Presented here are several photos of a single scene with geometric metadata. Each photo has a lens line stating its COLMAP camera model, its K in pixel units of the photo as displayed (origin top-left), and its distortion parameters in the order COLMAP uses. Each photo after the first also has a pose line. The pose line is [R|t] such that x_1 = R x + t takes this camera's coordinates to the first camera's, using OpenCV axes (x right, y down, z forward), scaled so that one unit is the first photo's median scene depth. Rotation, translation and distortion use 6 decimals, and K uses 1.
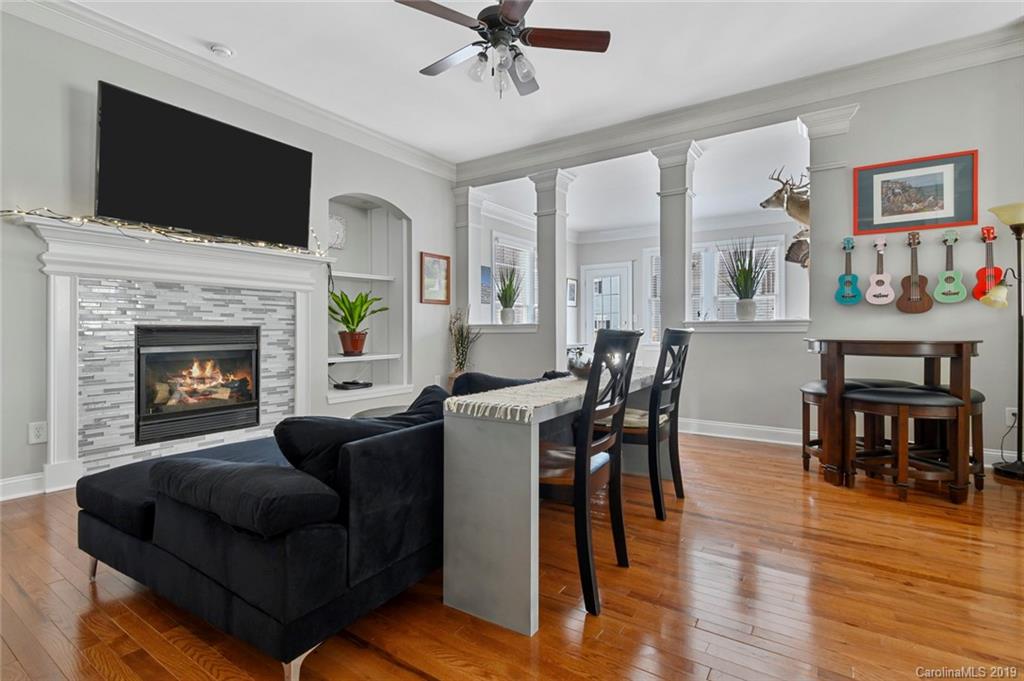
lens RADIAL K [[486.9, 0, 512.0], [0, 486.9, 325.3], [0, 0, 1]] dist [-0.000390, -0.000663]
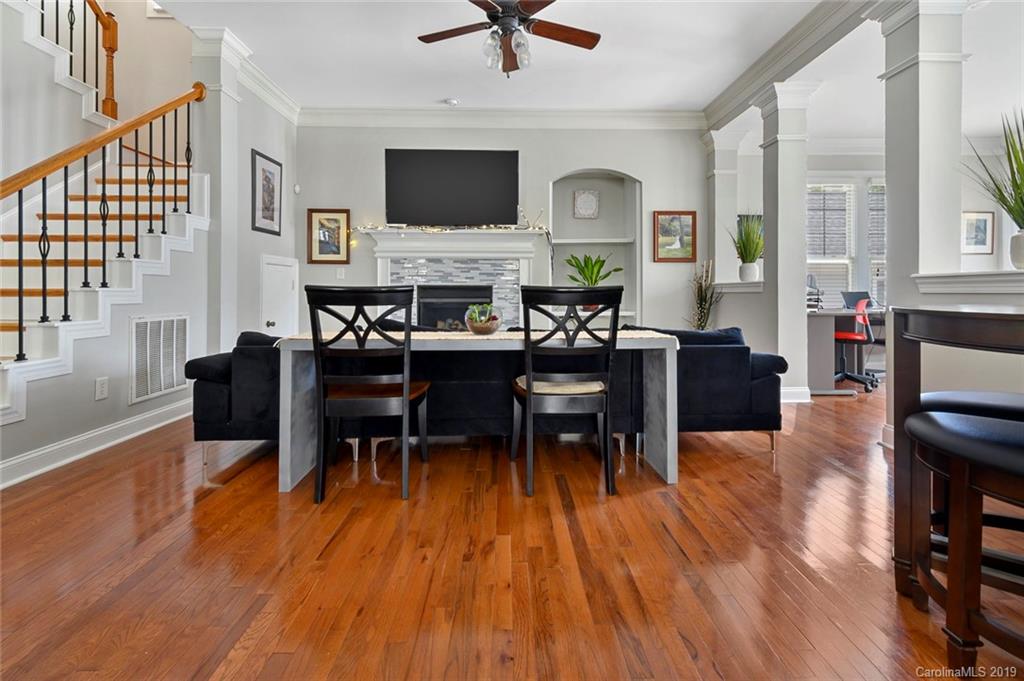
lens RADIAL K [[468.8, 0, 514.0], [0, 468.8, 285.8], [0, 0, 1]] dist [0.018382, -0.000137]
pose [[0.579658, -0.003497, -0.814852, 0.573663], [0.003918, 0.999991, -0.001505, 0.004599], [0.814851, -0.002320, 0.579667, 0.263503]]
